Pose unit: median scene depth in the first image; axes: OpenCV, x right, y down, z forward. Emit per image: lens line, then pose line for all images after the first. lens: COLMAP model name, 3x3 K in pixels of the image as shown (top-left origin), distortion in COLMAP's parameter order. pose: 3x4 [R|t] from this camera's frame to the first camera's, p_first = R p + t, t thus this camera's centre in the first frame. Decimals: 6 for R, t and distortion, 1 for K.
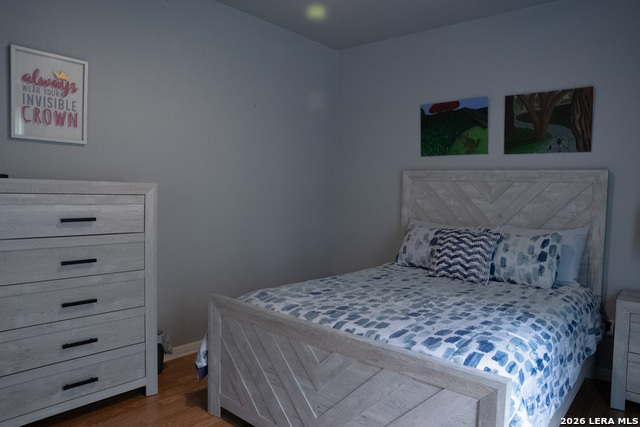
lens RADIAL K [[438.9, 0, 320.0], [0, 438.9, 212.9], [0, 0, 1]] dist [-0.073828, 0.044617]
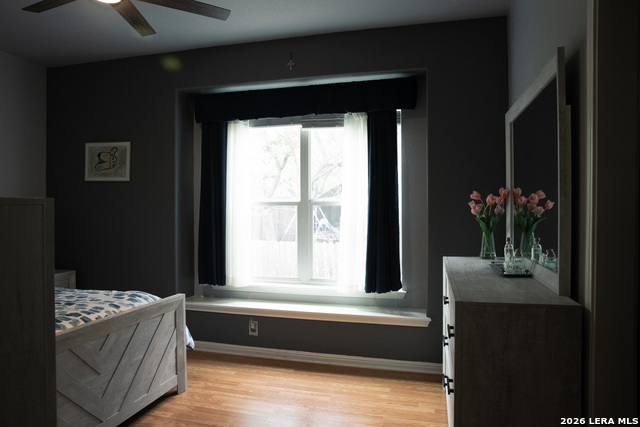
lens RADIAL K [[438.9, 0, 319.4], [0, 438.9, 212.4], [0, 0, 1]] dist [-0.073828, 0.044617]
pose [[-0.442010, -0.023308, 0.896707, -1.462982], [0.034265, 0.998494, 0.042844, -0.071874], [-0.896355, 0.049663, -0.440546, 1.064516]]
